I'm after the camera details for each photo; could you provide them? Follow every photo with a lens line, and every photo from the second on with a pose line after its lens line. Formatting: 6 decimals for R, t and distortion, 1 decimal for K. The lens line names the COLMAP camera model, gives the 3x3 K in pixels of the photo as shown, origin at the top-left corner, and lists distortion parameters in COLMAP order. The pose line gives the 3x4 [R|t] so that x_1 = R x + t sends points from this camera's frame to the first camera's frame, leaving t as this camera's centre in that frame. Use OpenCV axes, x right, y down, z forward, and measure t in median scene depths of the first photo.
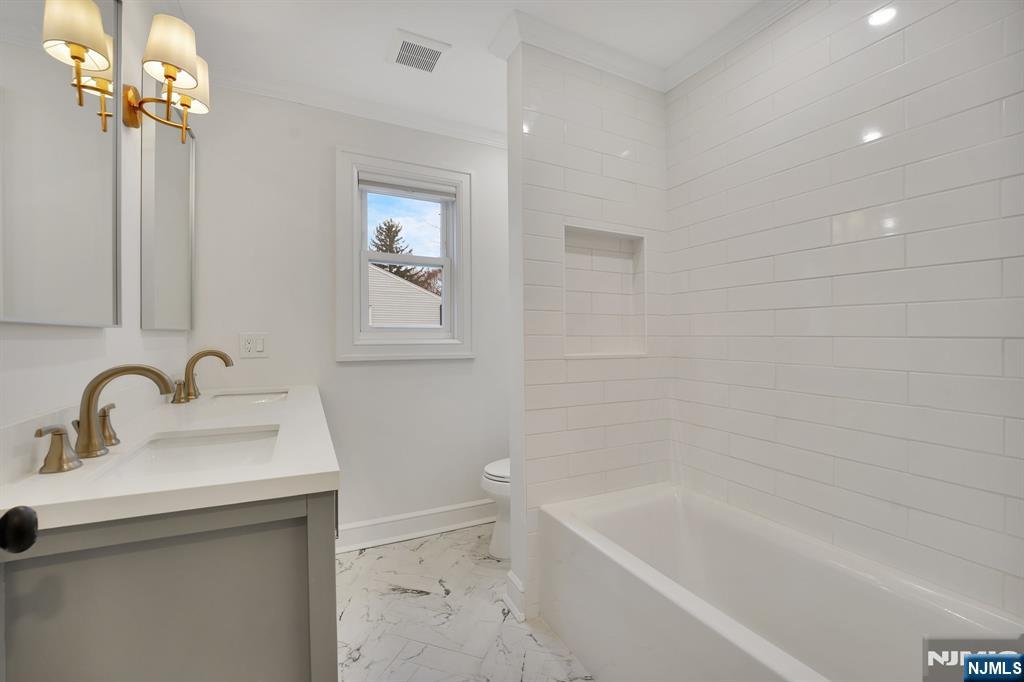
lens RADIAL K [[441.7, 0, 515.4], [0, 441.7, 339.8], [0, 0, 1]] dist [-0.014030, 0.000707]
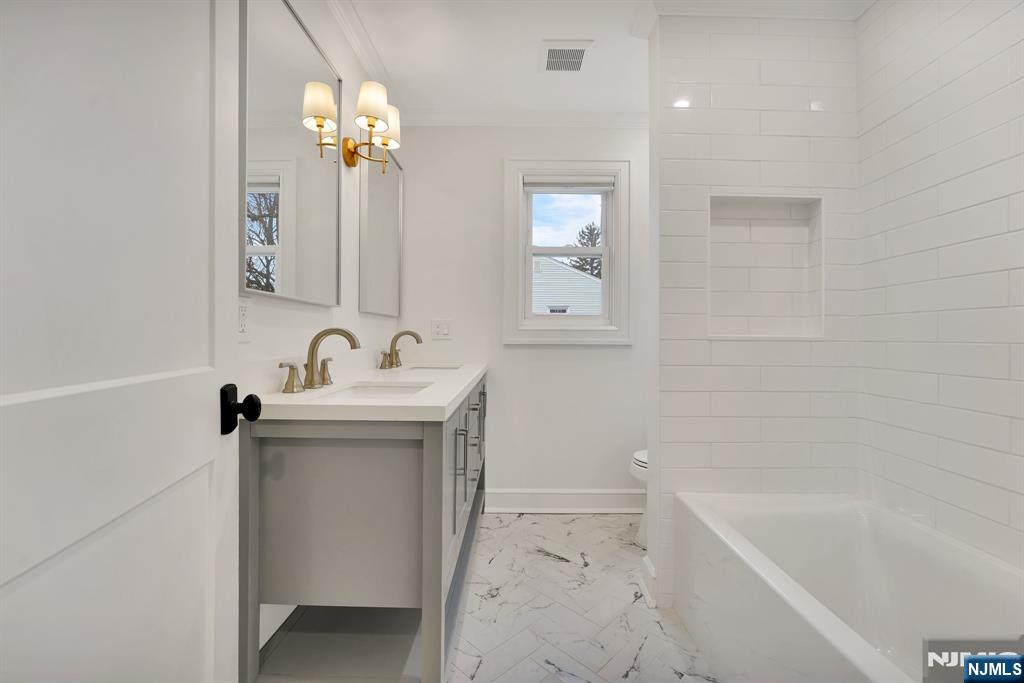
lens RADIAL K [[449.6, 0, 512.9], [0, 449.6, 340.5], [0, 0, 1]] dist [-0.019239, 0.000726]
pose [[0.885508, 0.005463, -0.464593, 0.181985], [-0.011158, 0.999893, -0.009508, 0.058337], [0.464491, 0.013603, 0.885473, -0.022289]]
